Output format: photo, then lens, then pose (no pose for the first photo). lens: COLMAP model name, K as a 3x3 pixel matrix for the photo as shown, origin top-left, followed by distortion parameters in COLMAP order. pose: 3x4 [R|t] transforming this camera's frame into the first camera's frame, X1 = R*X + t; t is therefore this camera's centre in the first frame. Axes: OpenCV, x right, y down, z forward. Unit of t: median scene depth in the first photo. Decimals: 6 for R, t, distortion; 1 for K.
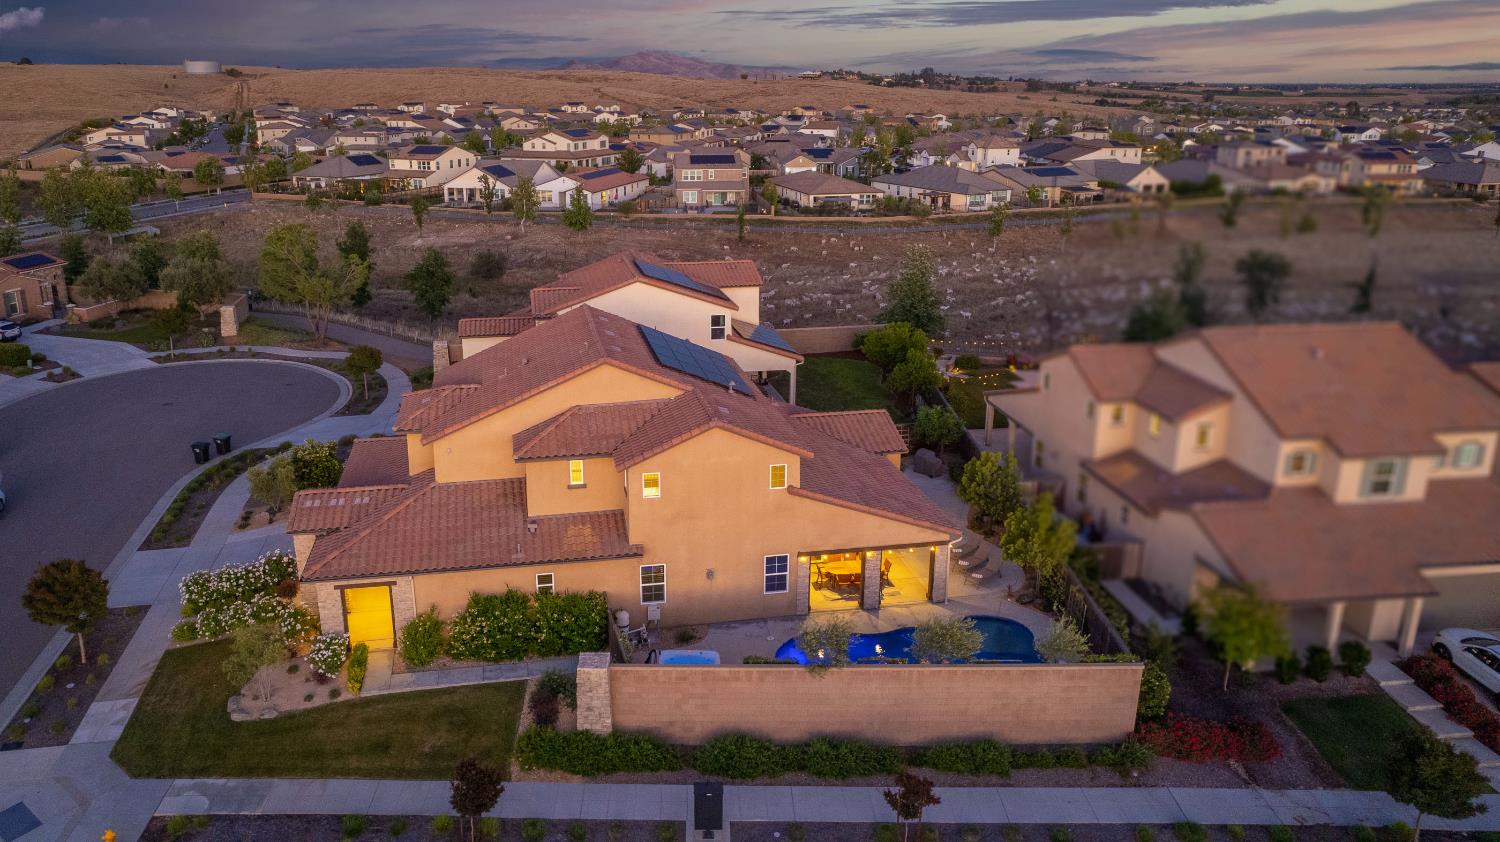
lens RADIAL K [[1030.5, 0, 678.0], [0, 1030.5, 418.6], [0, 0, 1]] dist [-0.048562, 0.037718]
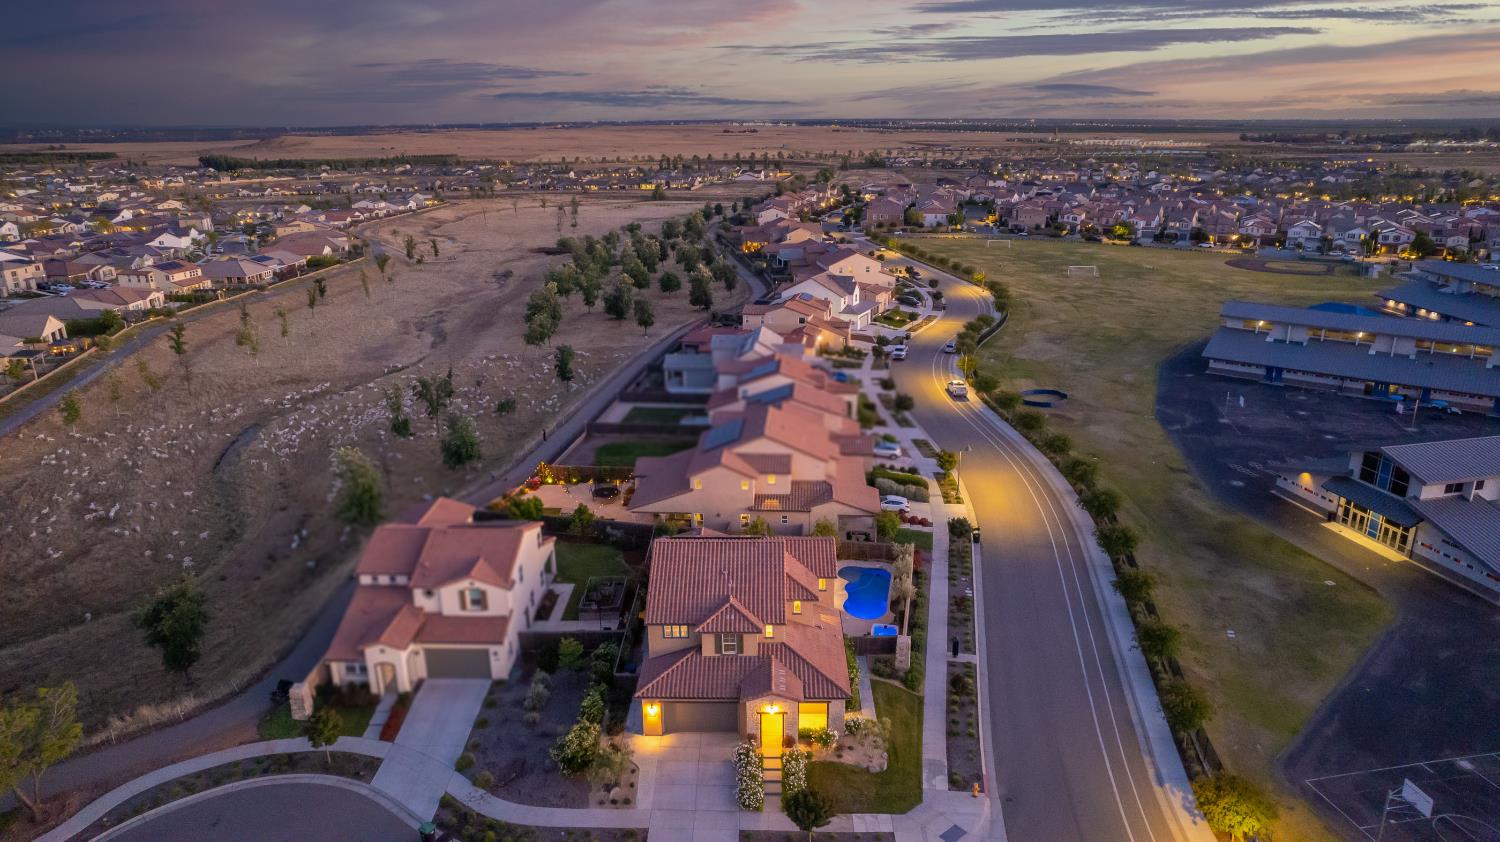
lens RADIAL K [[962.7, 0, 750.0], [0, 962.7, 421.0], [0, 0, 1]] dist [-0.072589, 0.065994]
pose [[0.185574, -0.298535, 0.936183, -1.389685], [0.318251, 0.919639, 0.230175, -0.571600], [-0.929666, 0.255227, 0.265670, 0.406757]]
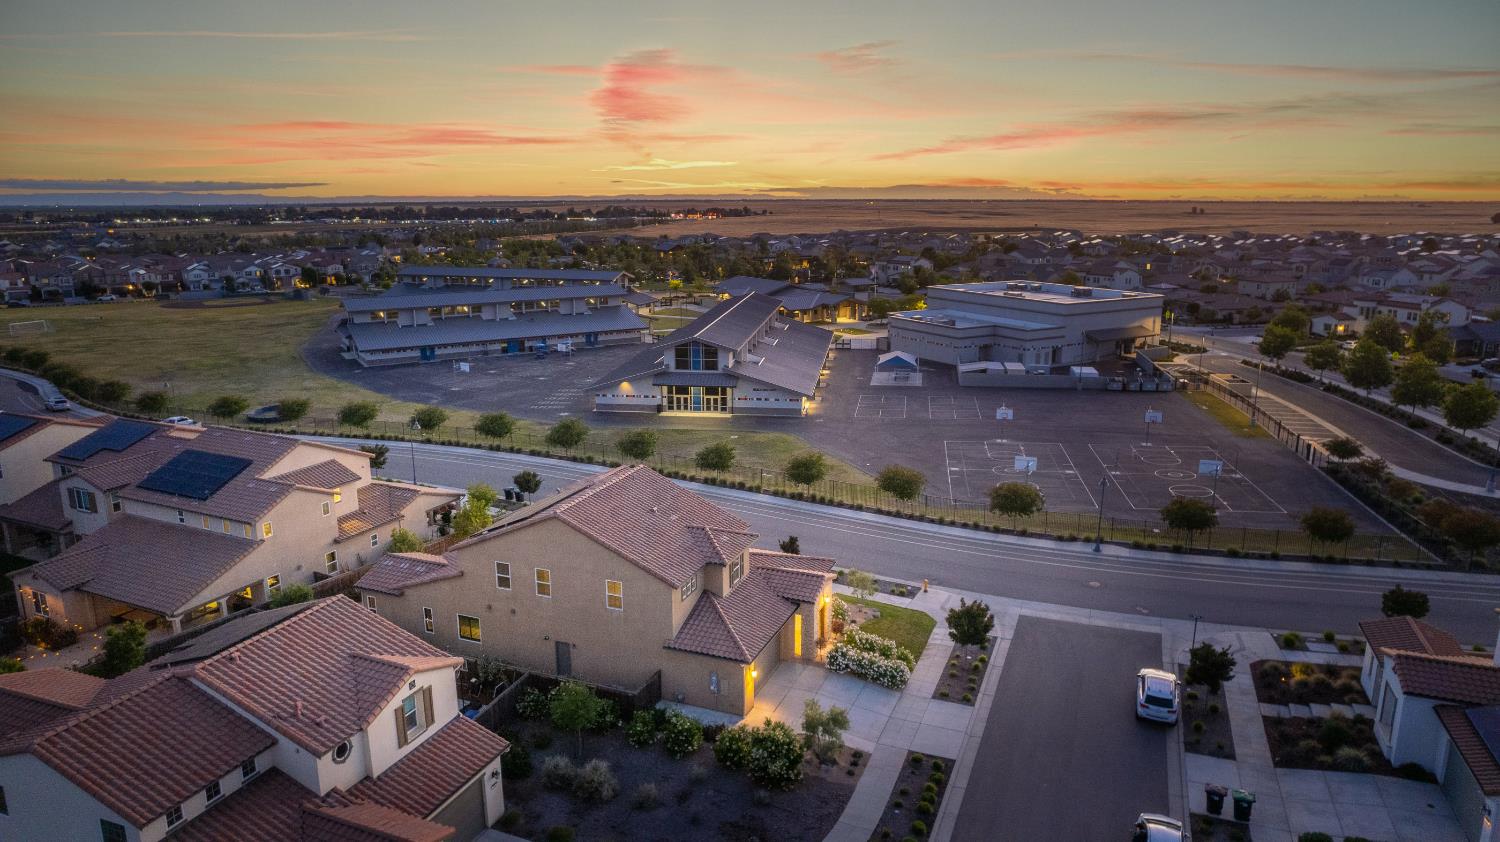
lens RADIAL K [[962.7, 0, 750.0], [0, 962.7, 421.0], [0, 0, 1]] dist [-0.072589, 0.065994]
pose [[-0.852353, -0.114239, 0.510337, -0.778542], [0.171127, 0.861201, 0.478591, -0.648512], [-0.494176, 0.495261, -0.714498, 1.562675]]
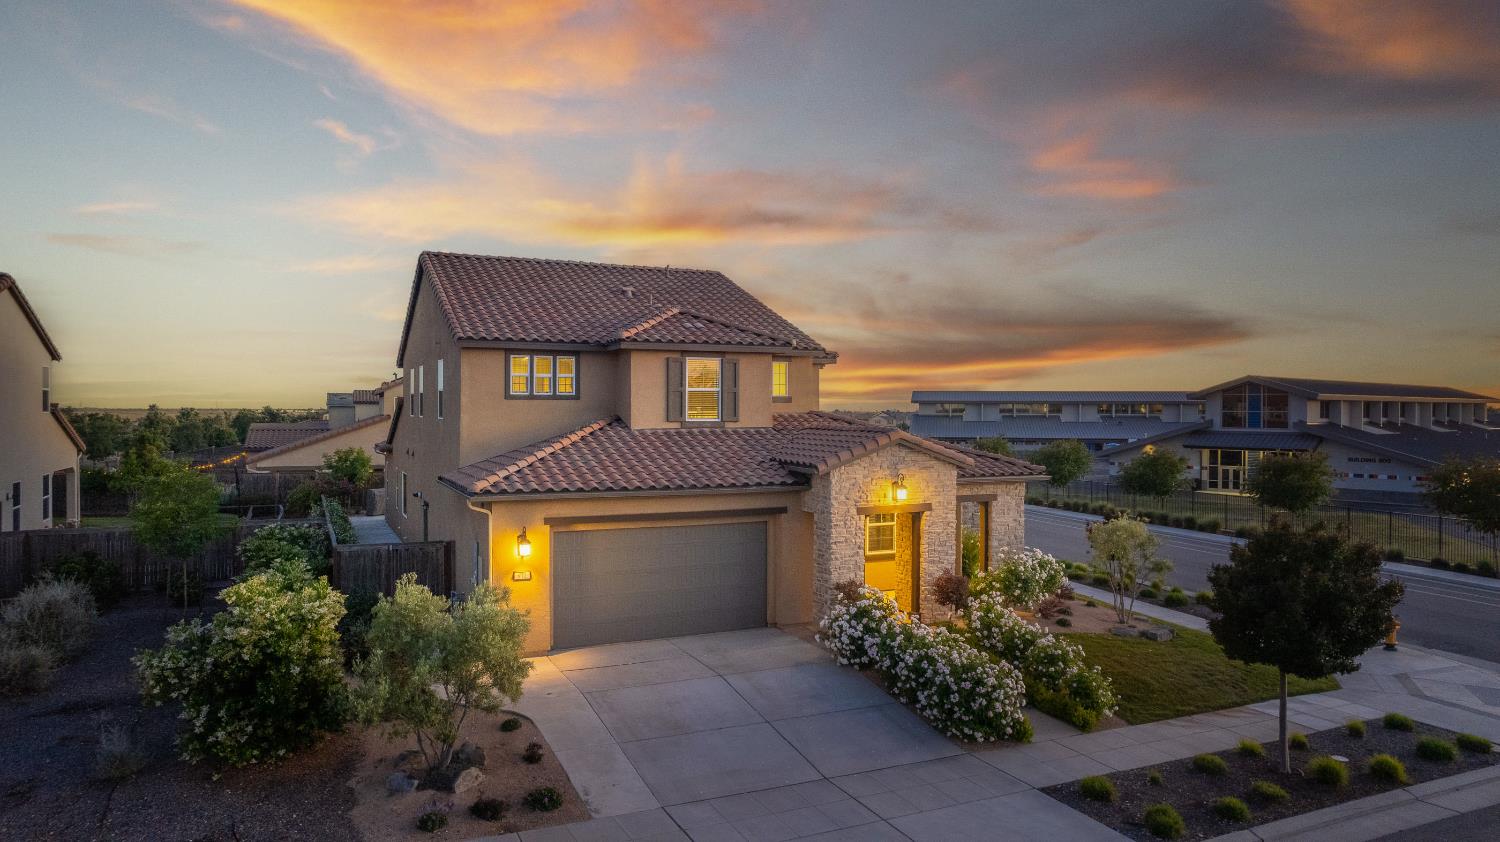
lens RADIAL K [[956.8, 0, 750.0], [0, 956.8, 421.0], [0, 0, 1]] dist [-0.073442, 0.062797]
pose [[-0.272033, -0.007977, 0.962255, -0.701831], [0.302771, 0.948470, 0.093458, -0.006025], [-0.913415, 0.316767, -0.255600, 0.980195]]
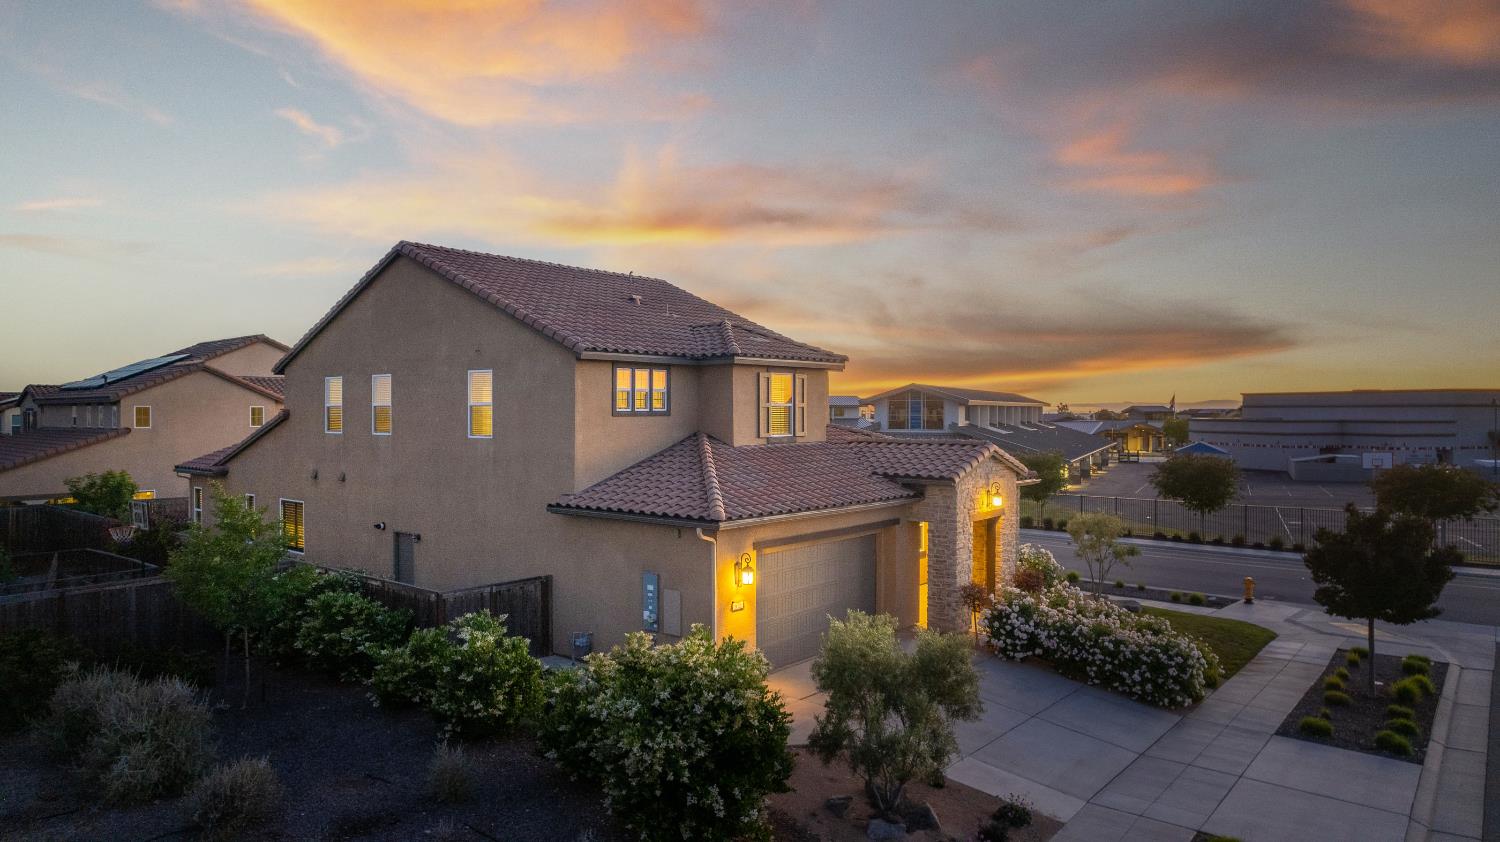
lens RADIAL K [[956.8, 0, 750.0], [0, 956.8, 421.0], [0, 0, 1]] dist [-0.073442, 0.062797]
pose [[-0.657880, -0.004058, 0.753112, -0.583696], [0.240300, 0.946586, 0.215015, -0.084264], [-0.713757, 0.322427, -0.621765, 1.190398]]
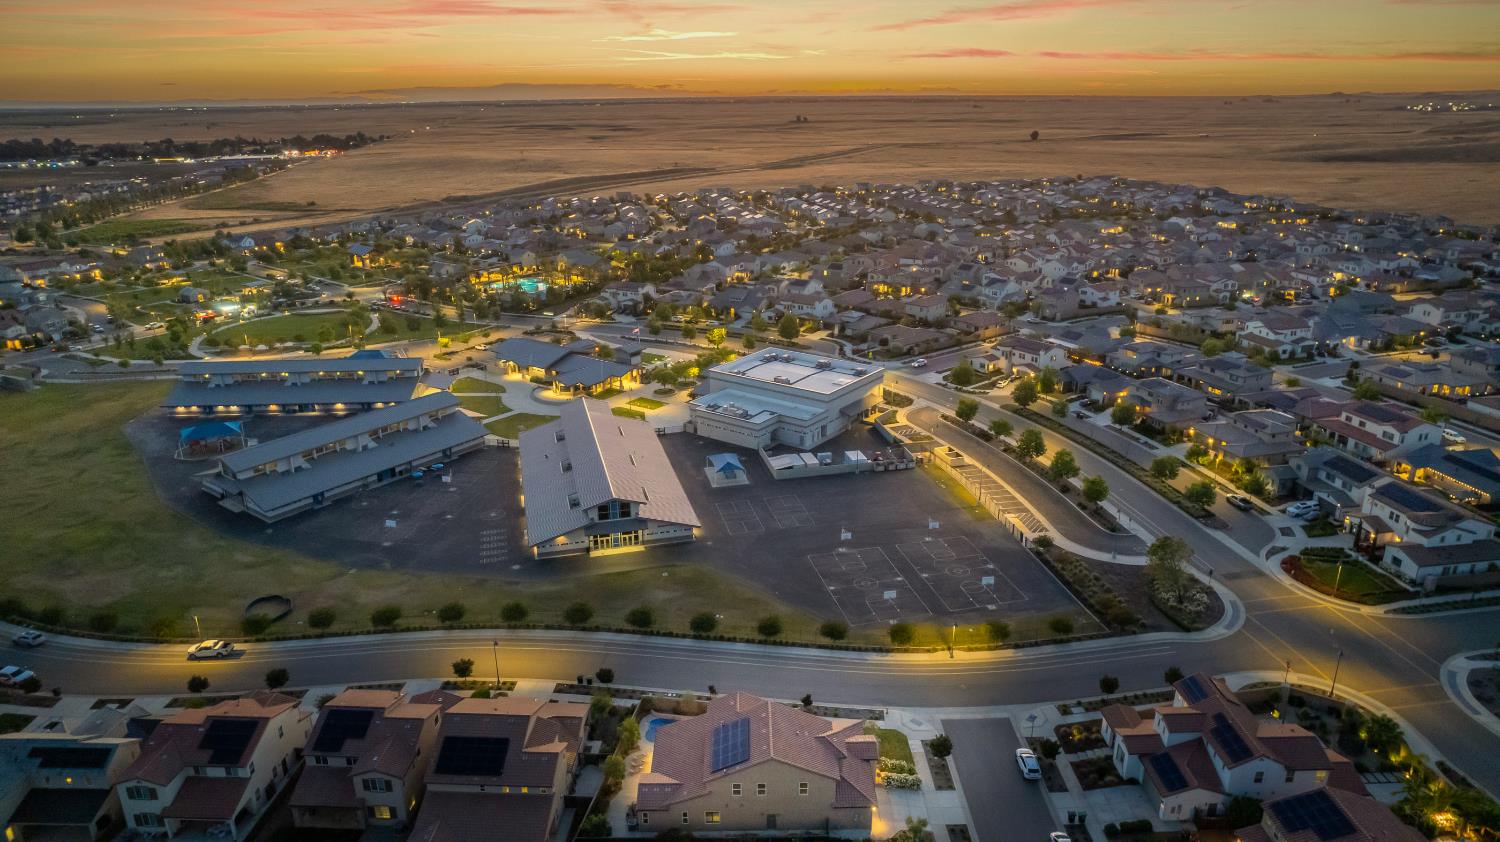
lens RADIAL K [[962.7, 0, 750.0], [0, 962.7, 421.0], [0, 0, 1]] dist [-0.072589, 0.065994]
pose [[-0.987279, -0.040502, 0.153750, -0.324006], [0.062112, 0.791922, 0.607455, -1.889530], [-0.146361, 0.609277, -0.779333, 2.120741]]
